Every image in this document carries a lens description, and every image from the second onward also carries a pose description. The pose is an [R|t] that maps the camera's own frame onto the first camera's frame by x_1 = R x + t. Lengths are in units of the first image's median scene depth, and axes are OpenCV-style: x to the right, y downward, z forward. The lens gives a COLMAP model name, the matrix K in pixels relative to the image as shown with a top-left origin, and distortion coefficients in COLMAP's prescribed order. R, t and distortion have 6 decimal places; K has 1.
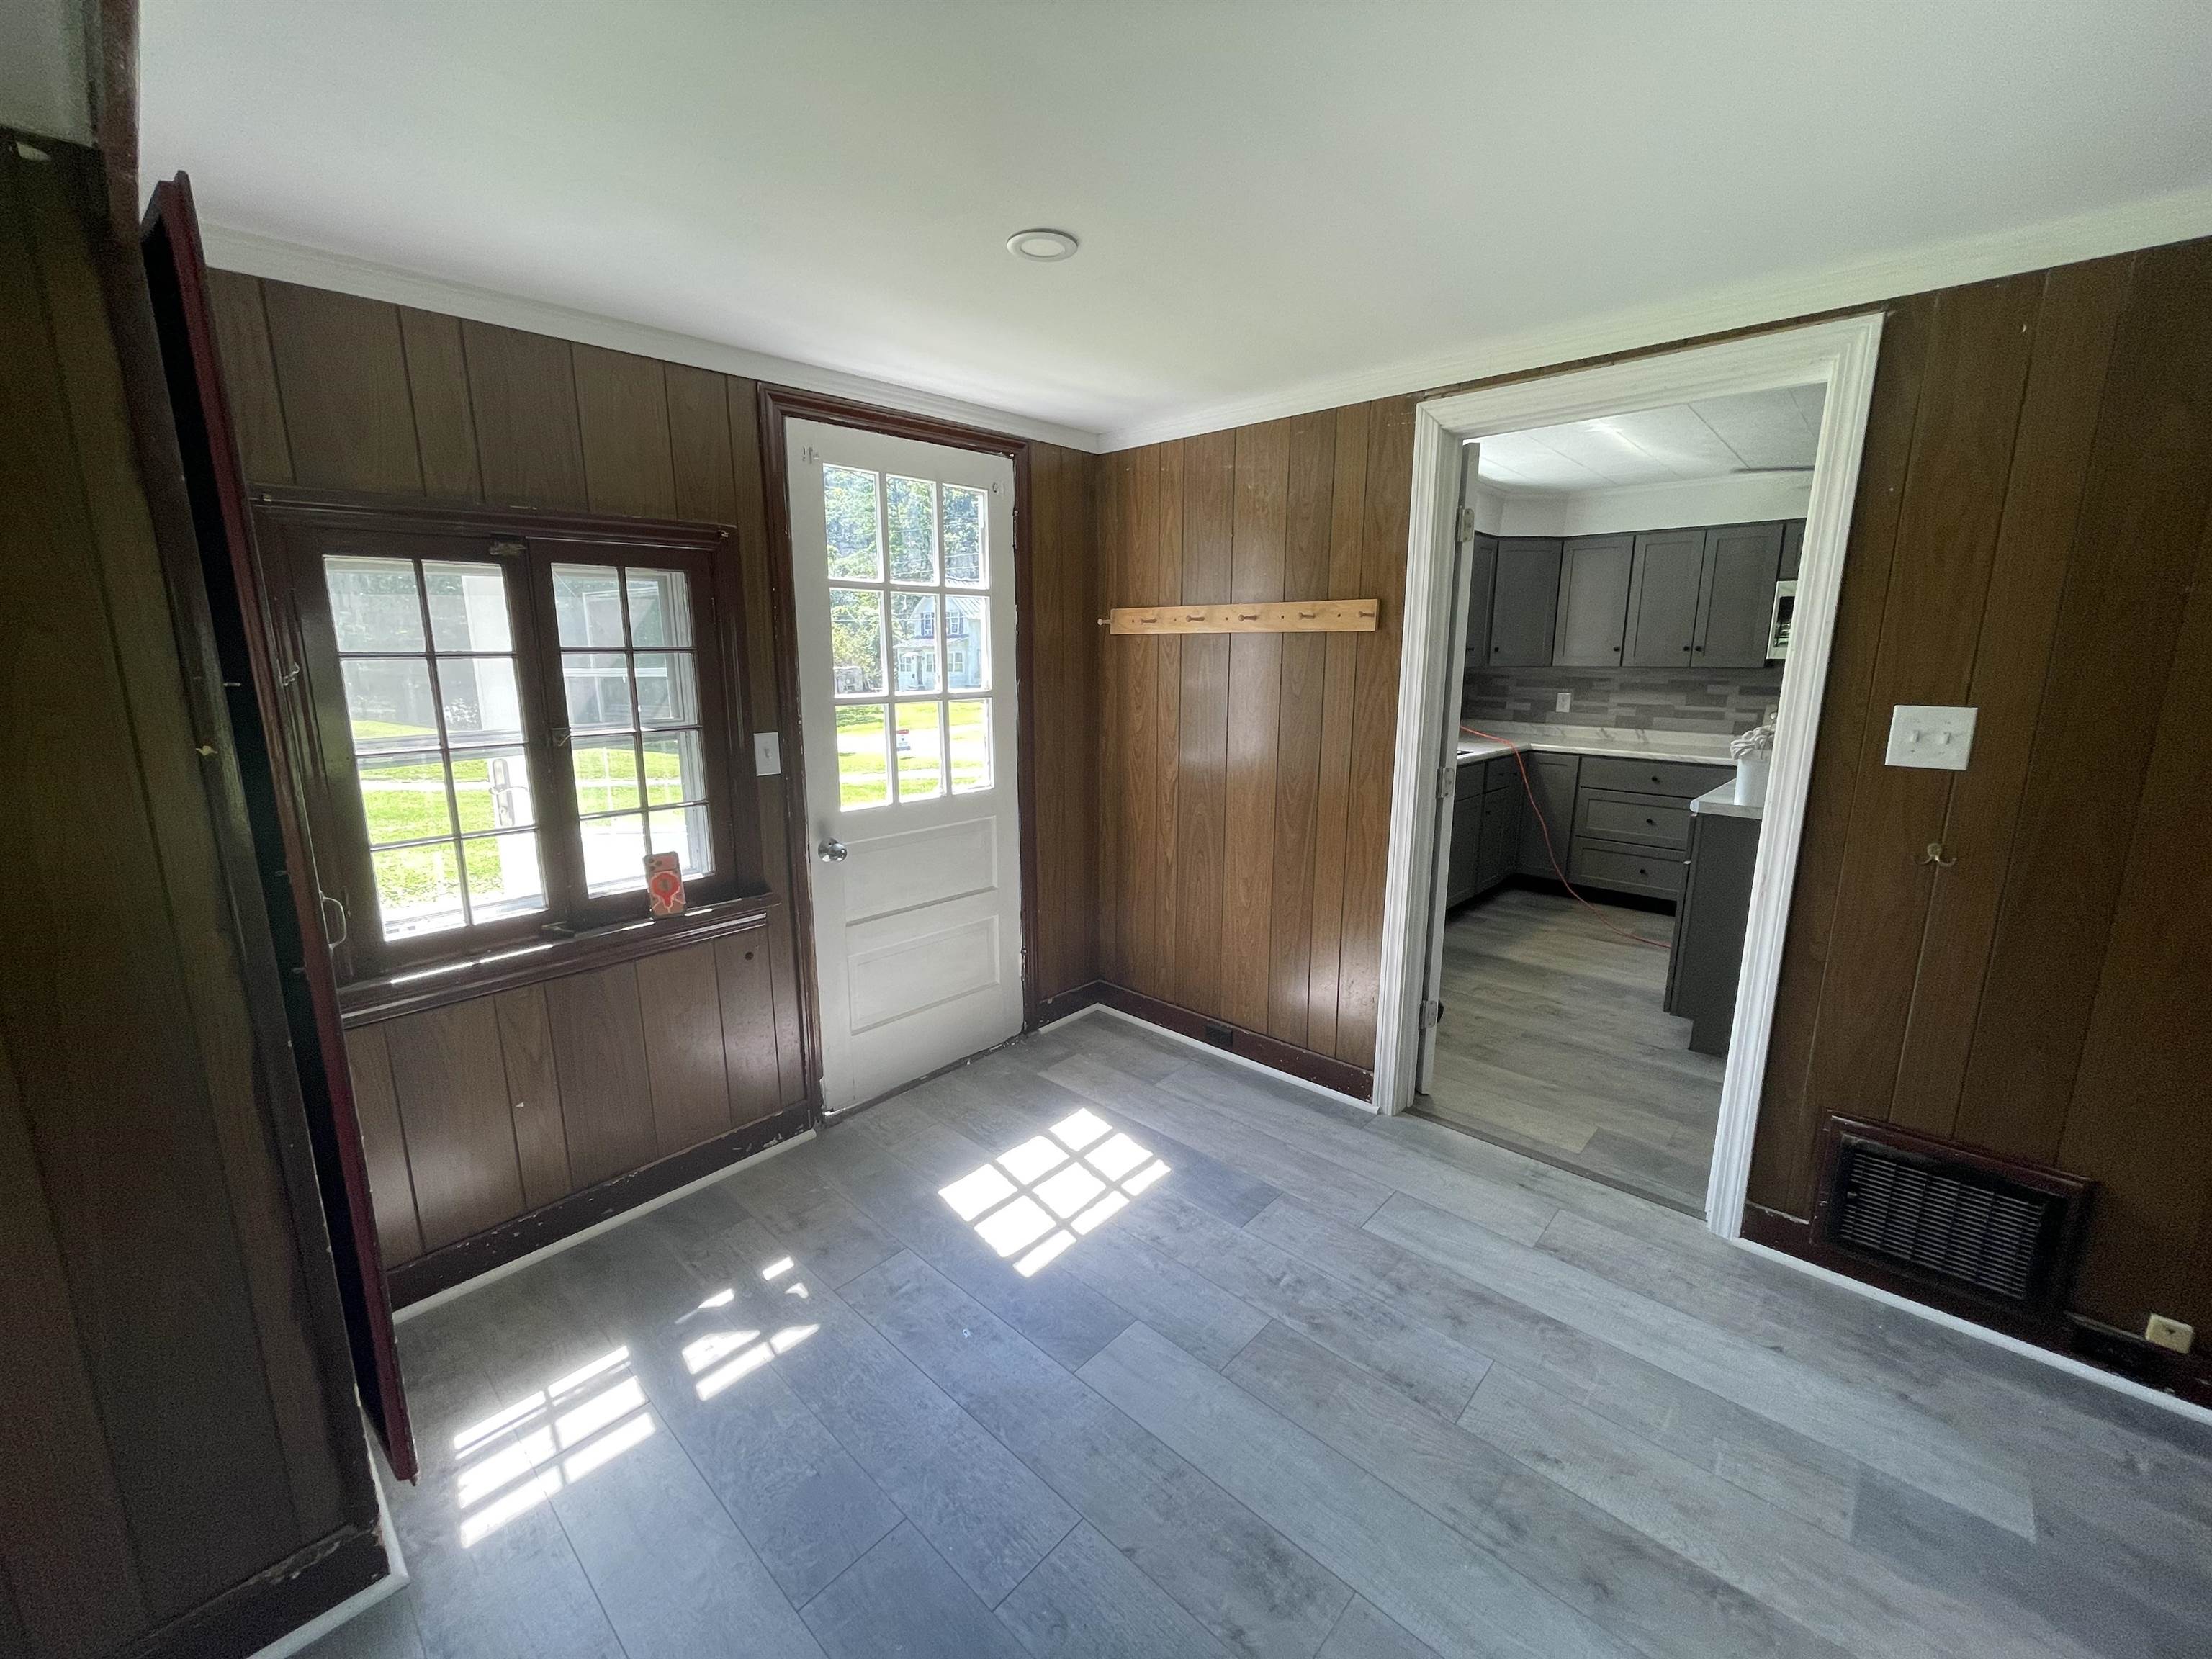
lens RADIAL K [[894.1, 0, 1108.2], [0, 894.1, 829.1], [0, 0, 1]] dist [-0.001674, 0.000366]
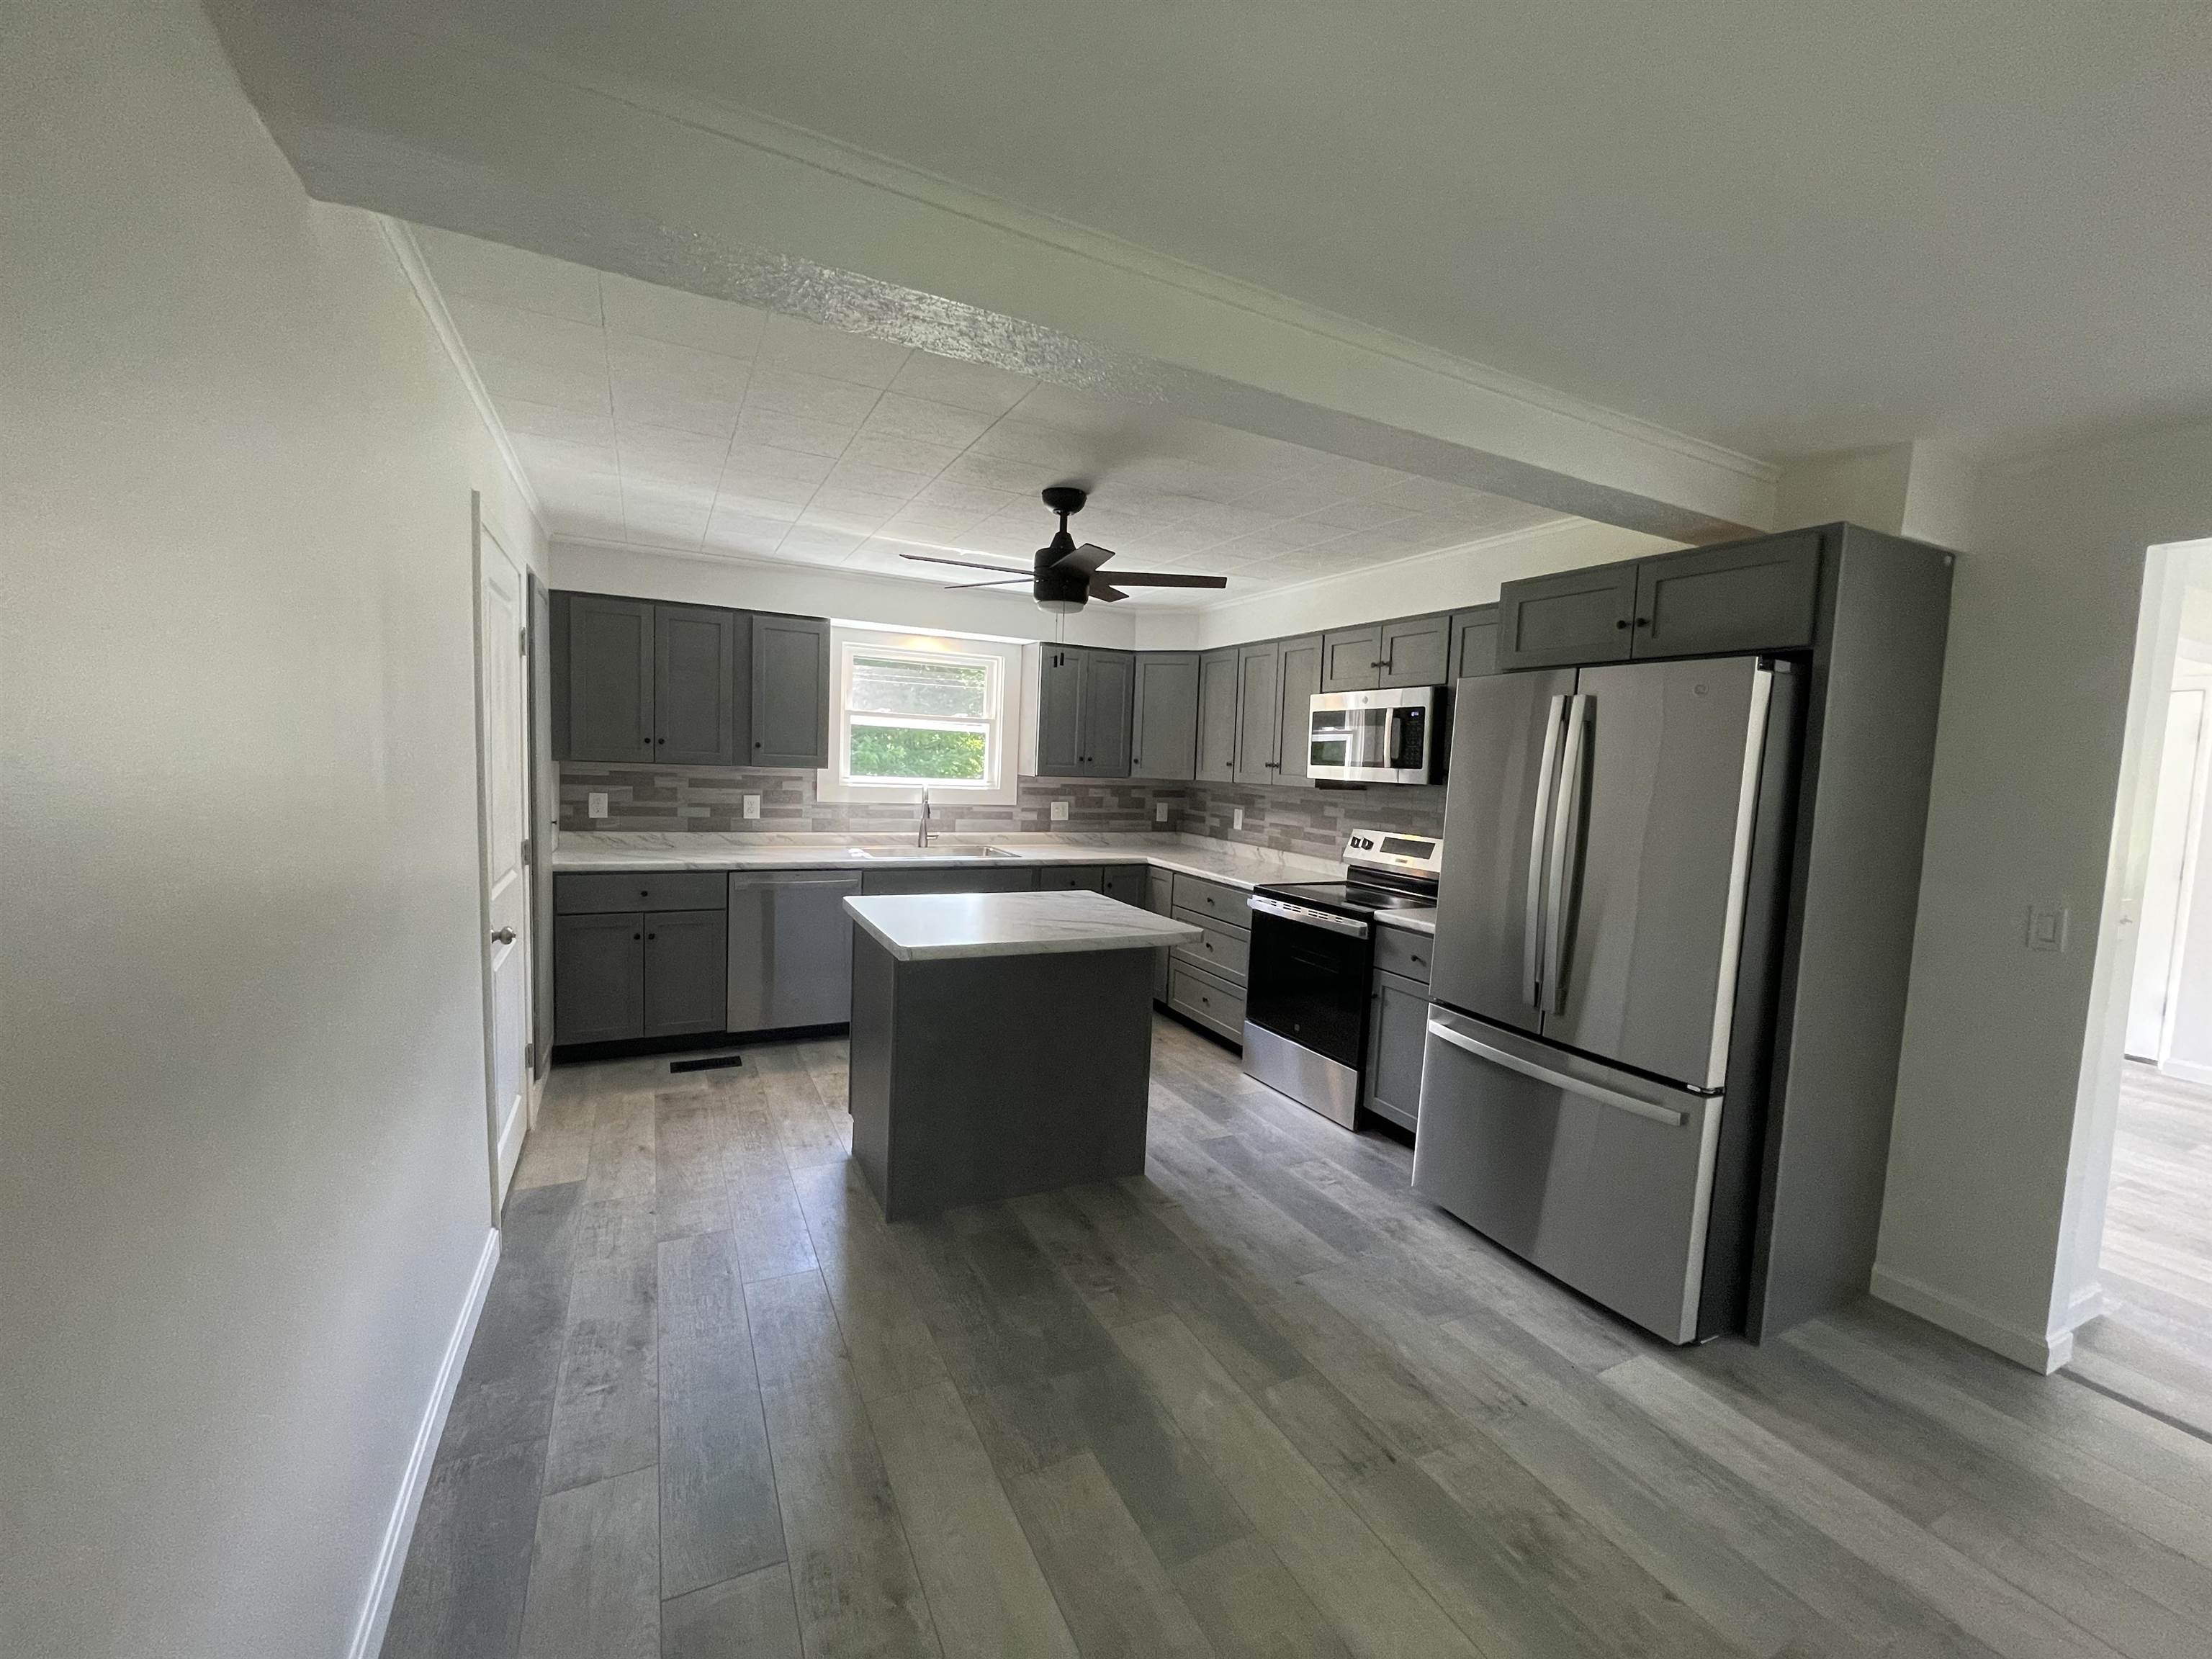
lens RADIAL K [[894.1, 0, 1111.2], [0, 894.1, 832.0], [0, 0, 1]] dist [-0.001674, 0.000366]
pose [[0.939088, 0.062319, -0.337980, 0.763119], [-0.103422, 0.989081, -0.104987, -0.016325], [0.327747, 0.133547, 0.935279, 0.075381]]
